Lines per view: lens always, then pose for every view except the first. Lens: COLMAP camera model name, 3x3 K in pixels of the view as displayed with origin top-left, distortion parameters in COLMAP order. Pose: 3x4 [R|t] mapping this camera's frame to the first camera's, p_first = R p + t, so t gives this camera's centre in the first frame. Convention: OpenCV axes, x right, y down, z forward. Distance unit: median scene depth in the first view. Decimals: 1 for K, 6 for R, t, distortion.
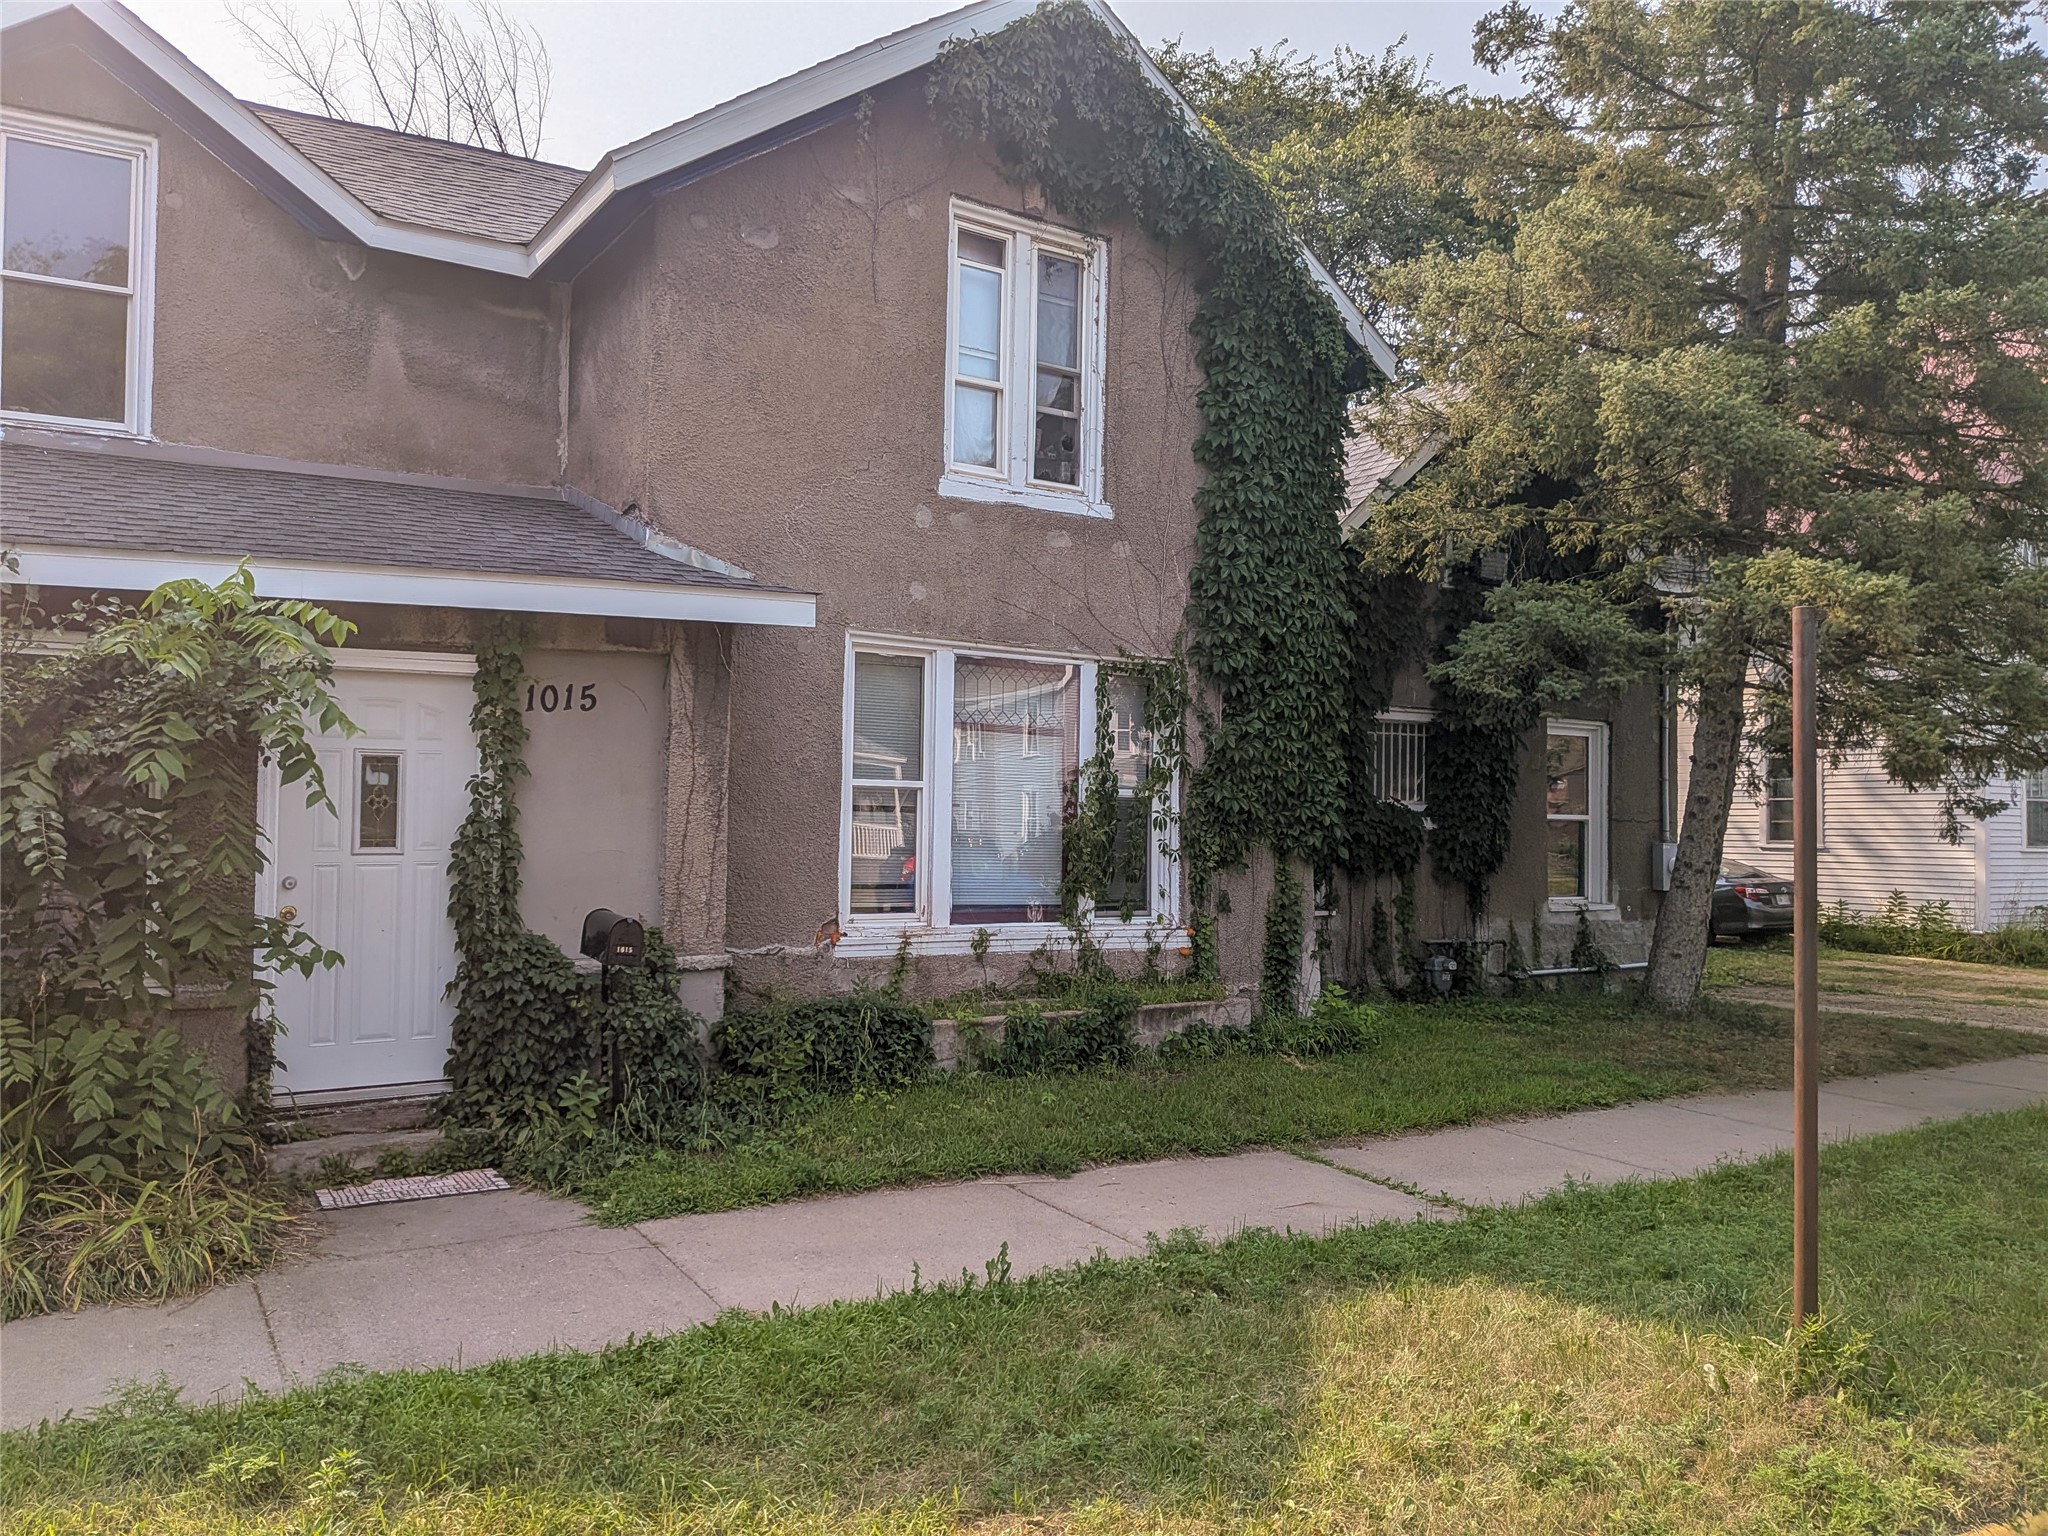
lens RADIAL K [[1461.0, 0, 1023.3], [0, 1461.0, 758.6], [0, 0, 1]] dist [0.004516, -0.009337]
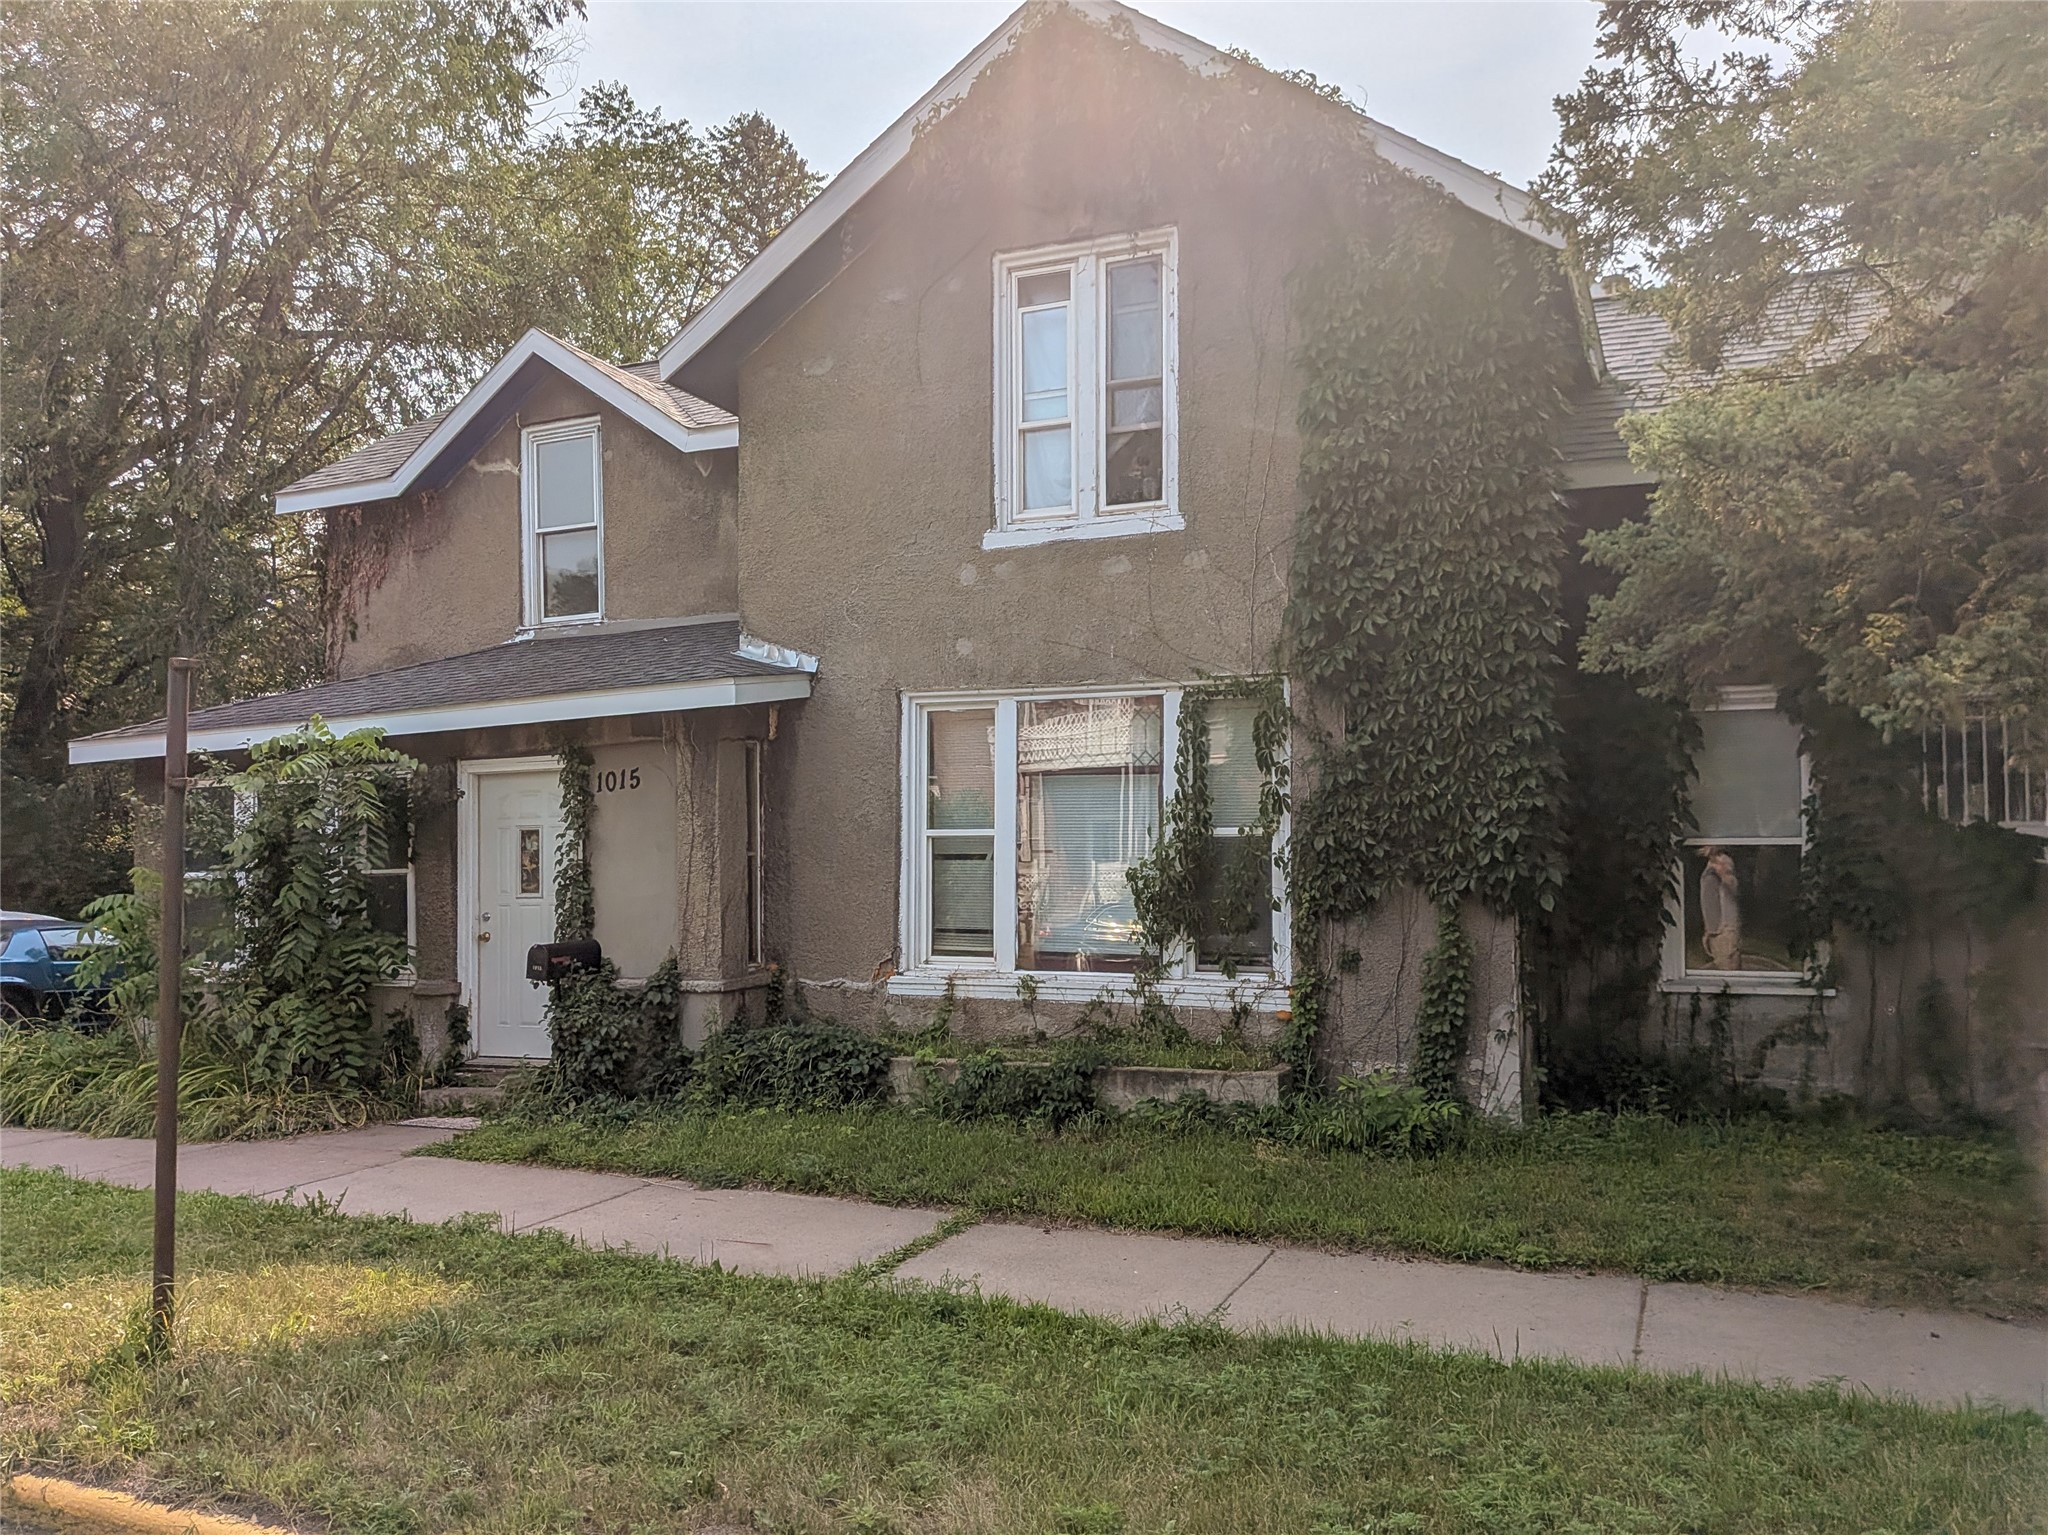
lens RADIAL K [[1587.8, 0, 1024.5], [0, 1587.8, 786.9], [0, 0, 1]] dist [0.025620, -0.002258]
pose [[0.565991, -0.060928, -0.822157, 0.862053], [0.047439, 0.998020, -0.041303, 0.033140], [0.823045, -0.015625, 0.567761, 0.385194]]
